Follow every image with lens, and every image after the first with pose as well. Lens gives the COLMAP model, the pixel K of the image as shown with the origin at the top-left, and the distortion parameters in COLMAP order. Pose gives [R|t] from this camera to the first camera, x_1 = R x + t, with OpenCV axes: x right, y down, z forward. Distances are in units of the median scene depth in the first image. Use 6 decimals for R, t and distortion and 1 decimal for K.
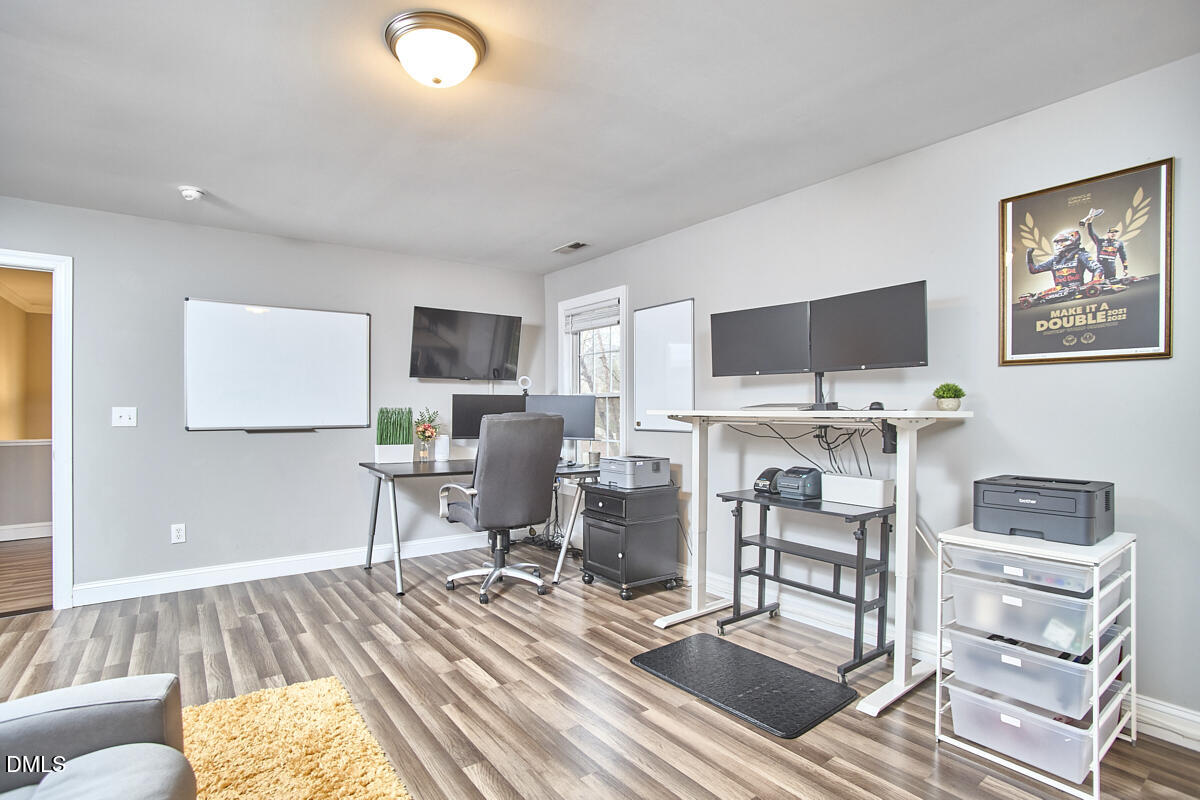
lens RADIAL K [[592.6, 0, 597.8], [0, 592.6, 402.9], [0, 0, 1]] dist [-0.006537, -0.000674]
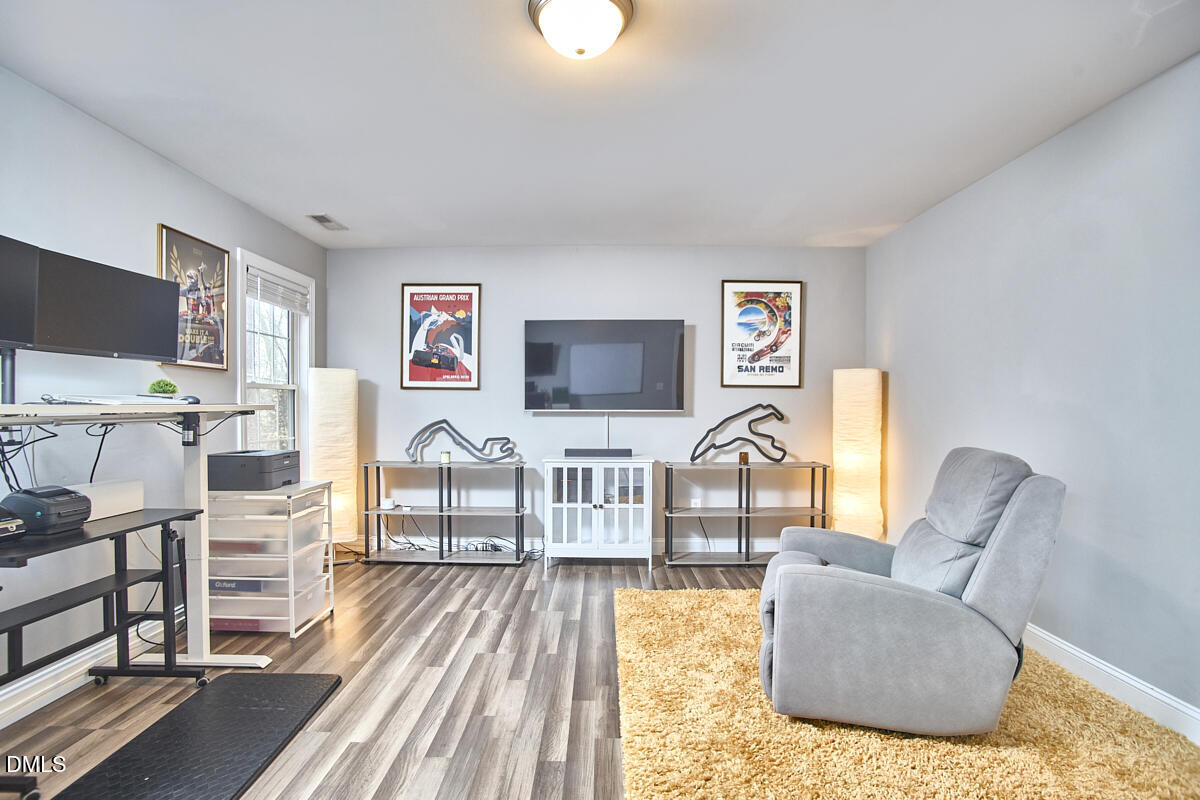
lens RADIAL K [[599.9, 0, 598.1], [0, 599.9, 404.6], [0, 0, 1]] dist [-0.039580, 0.012203]
pose [[-0.800790, 0.005323, 0.598921, -0.775574], [0.002174, 0.999980, -0.005981, 0.023567], [-0.598941, -0.003487, -0.800785, 1.568750]]
